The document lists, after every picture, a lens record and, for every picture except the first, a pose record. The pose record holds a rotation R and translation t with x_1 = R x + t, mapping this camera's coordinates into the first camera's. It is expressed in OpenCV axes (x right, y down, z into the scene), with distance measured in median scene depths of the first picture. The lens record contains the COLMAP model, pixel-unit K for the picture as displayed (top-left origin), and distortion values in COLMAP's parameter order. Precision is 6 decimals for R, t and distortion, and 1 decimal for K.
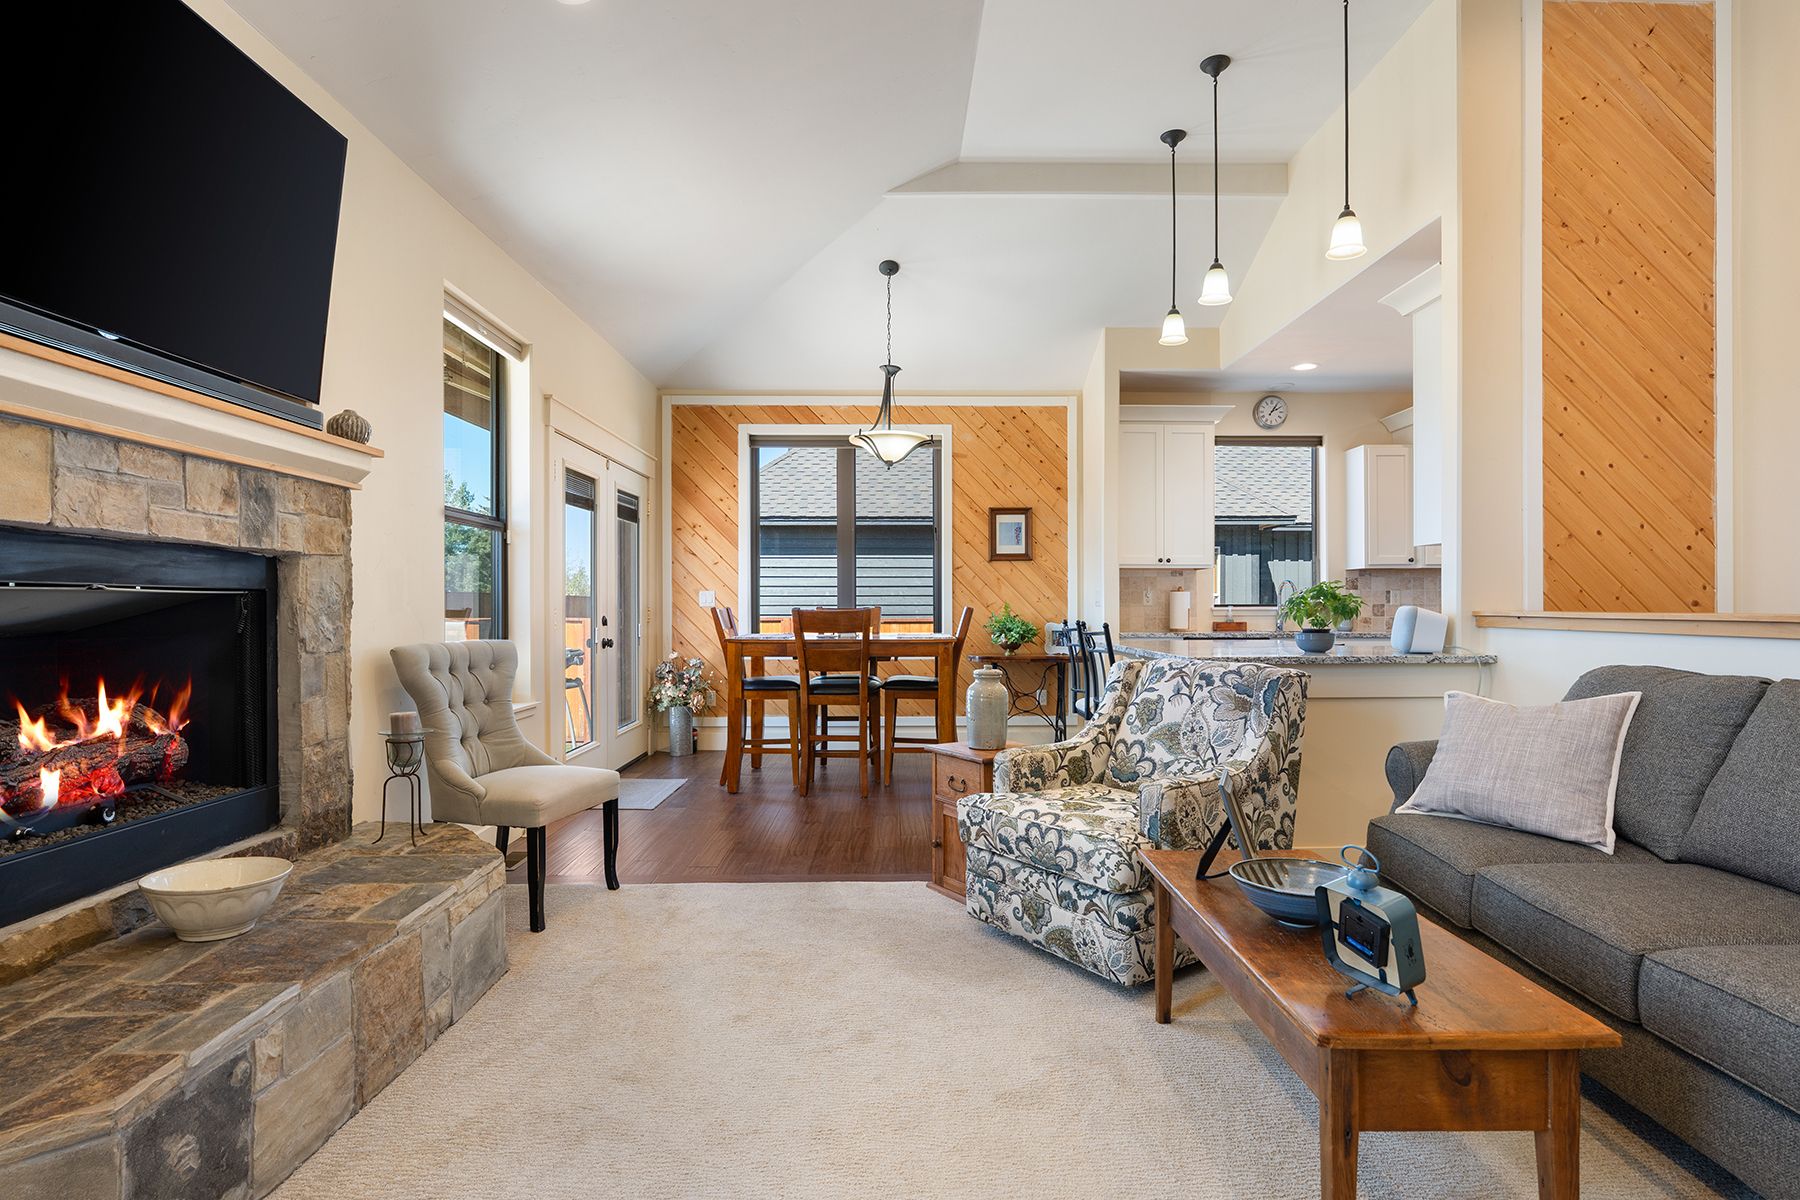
lens RADIAL K [[896.3, 0, 902.8], [0, 896.3, 605.9], [0, 0, 1]] dist [-0.000594, 0.000675]
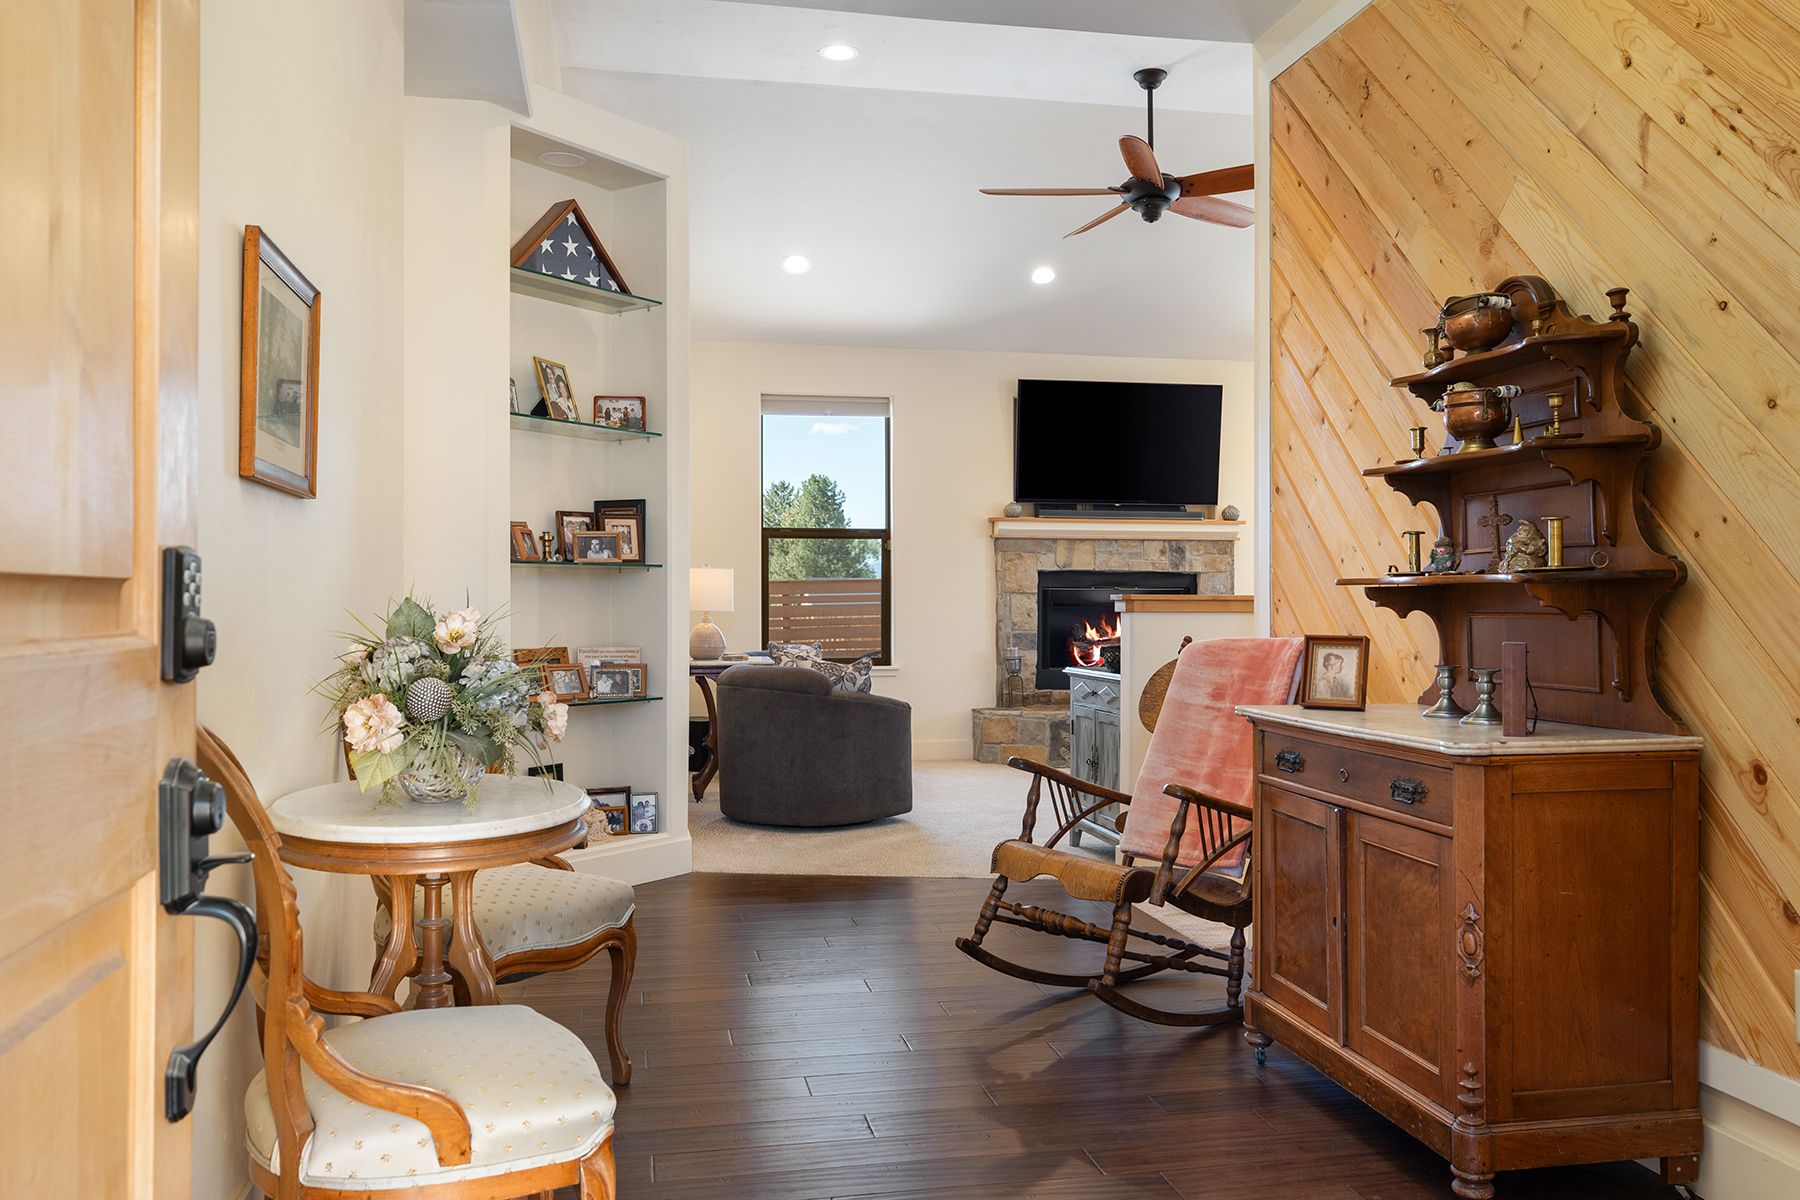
lens RADIAL K [[1438.0, 0, 900.0], [0, 1438.0, 600.0], [0, 0, 1]] dist [-0.001007, -0.000107]
pose [[0.179739, -0.002070, -0.983712, 2.126013], [0.000217, 0.999998, -0.002064, 0.015905], [0.983714, 0.000158, 0.179739, -0.333787]]
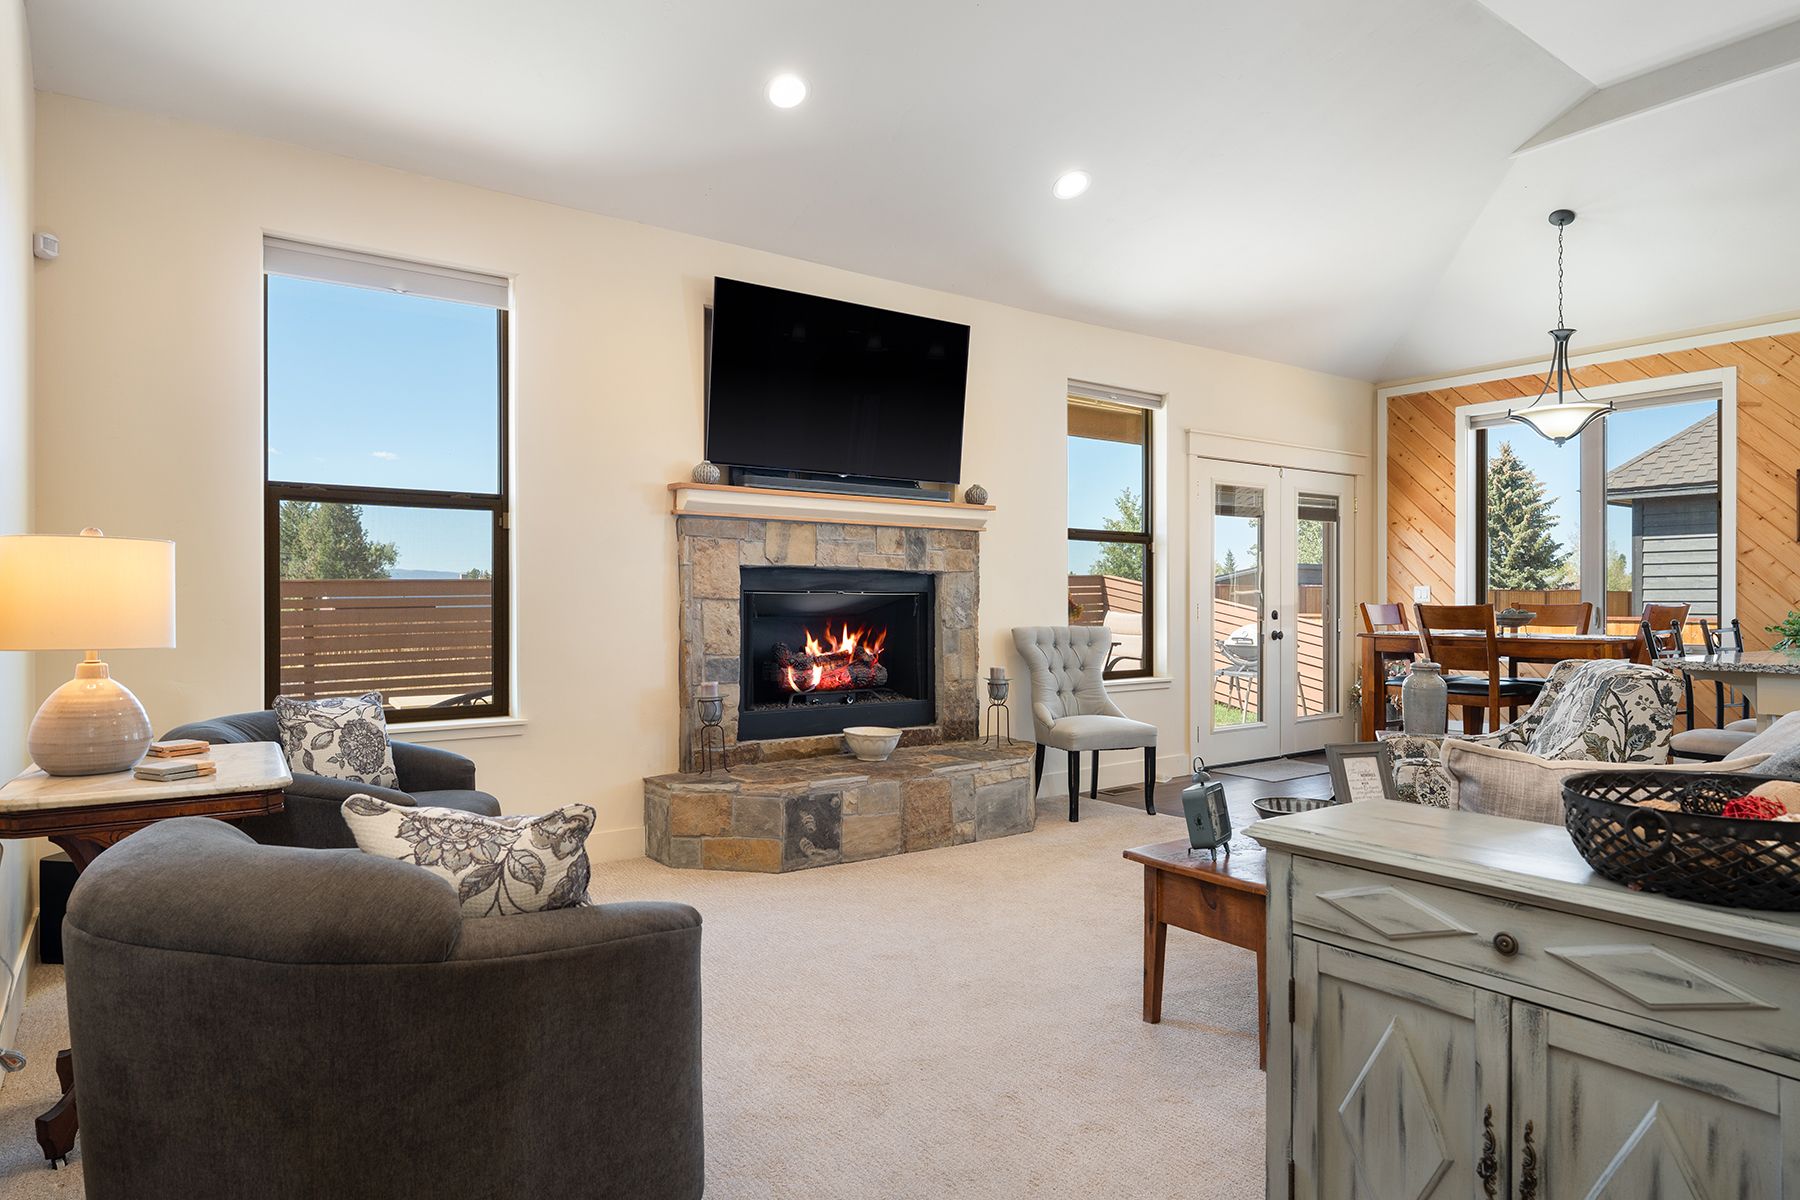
lens RADIAL K [[1053.1, 0, 903.8], [0, 1053.1, 604.7], [0, 0, 1]] dist [-0.003097, -0.000197]
pose [[0.580755, 0.003134, -0.814073, 0.718340], [-0.000942, 0.999995, 0.003179, 0.000111], [0.814078, -0.001079, 0.580754, -0.200167]]
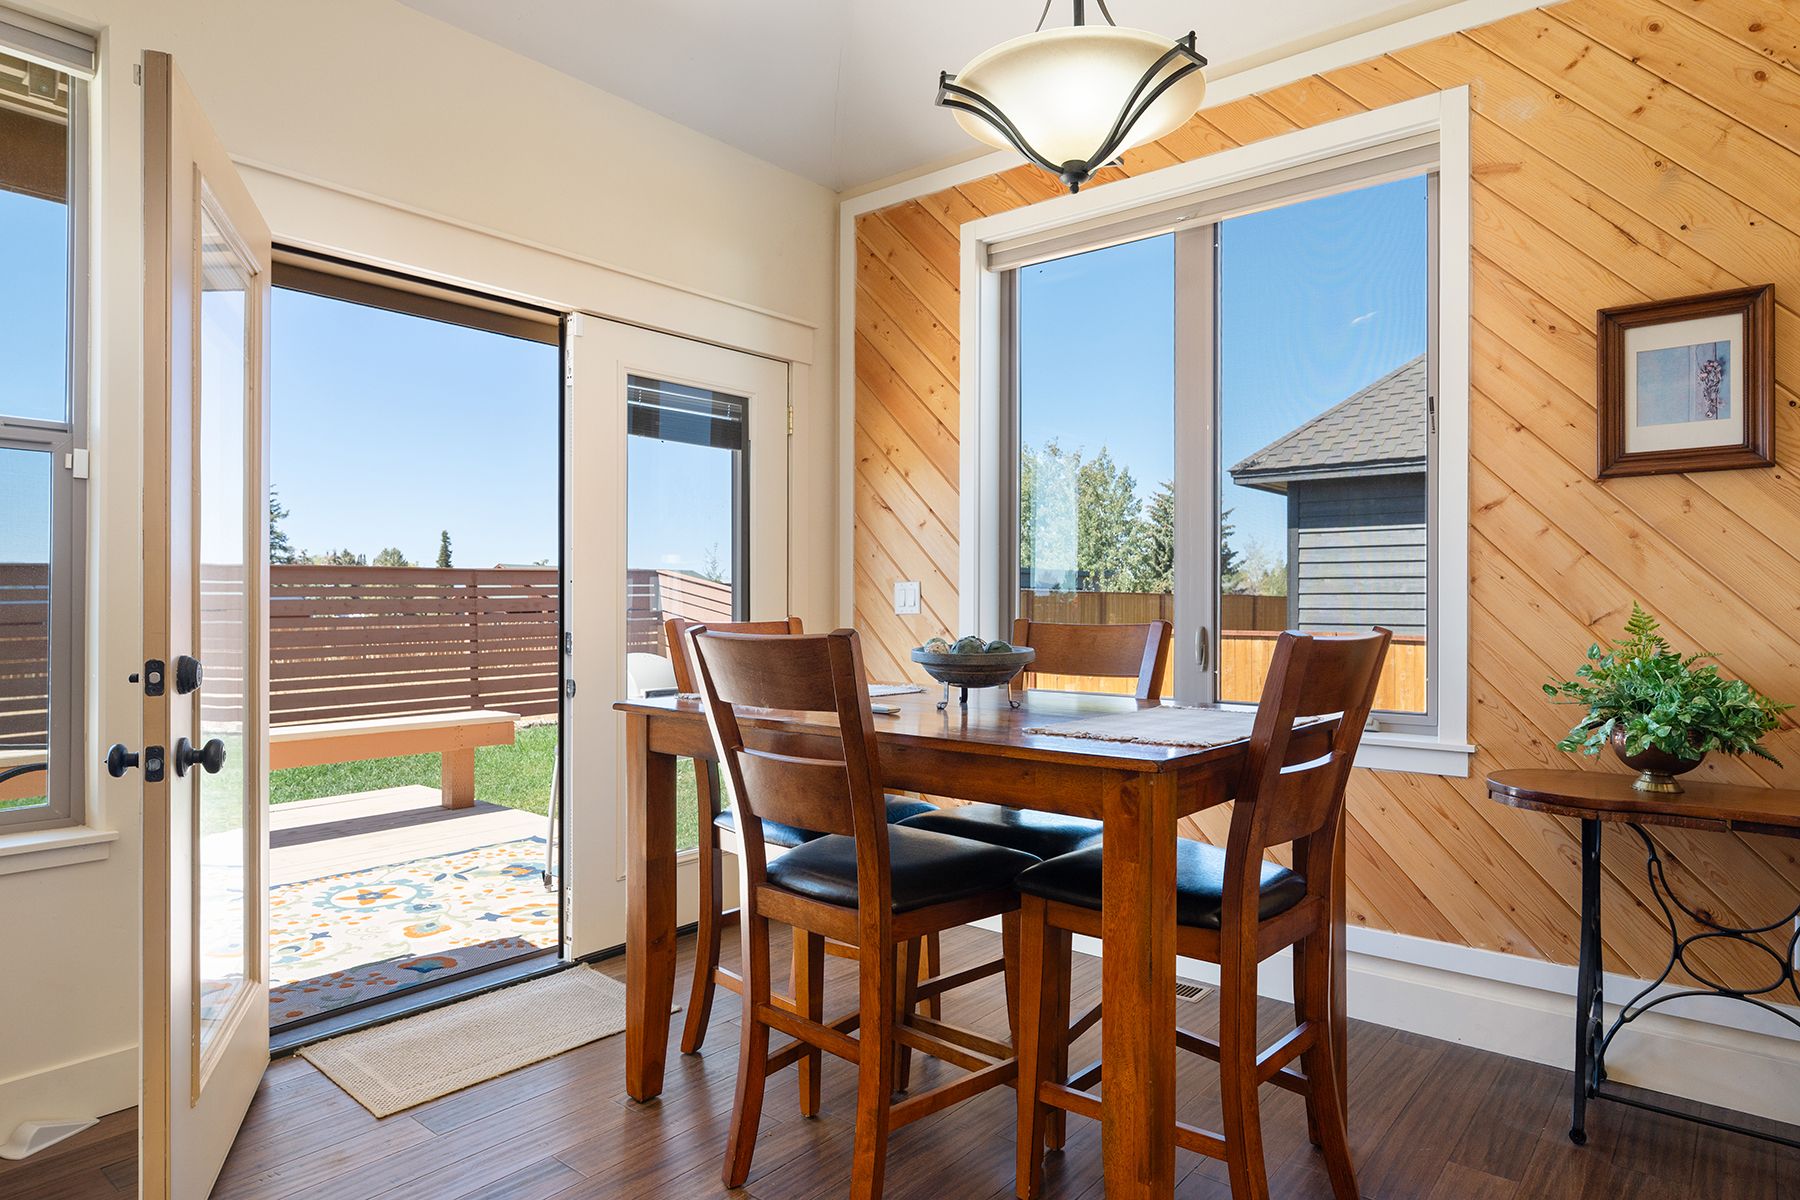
lens RADIAL K [[1053.1, 0, 903.8], [0, 1053.1, 604.7], [0, 0, 1]] dist [-0.003097, -0.000197]
pose [[0.763720, 0.004321, -0.645534, 0.285727], [-0.005310, 0.999986, 0.000412, -0.009135], [0.645526, 0.003113, 0.763732, 1.074603]]
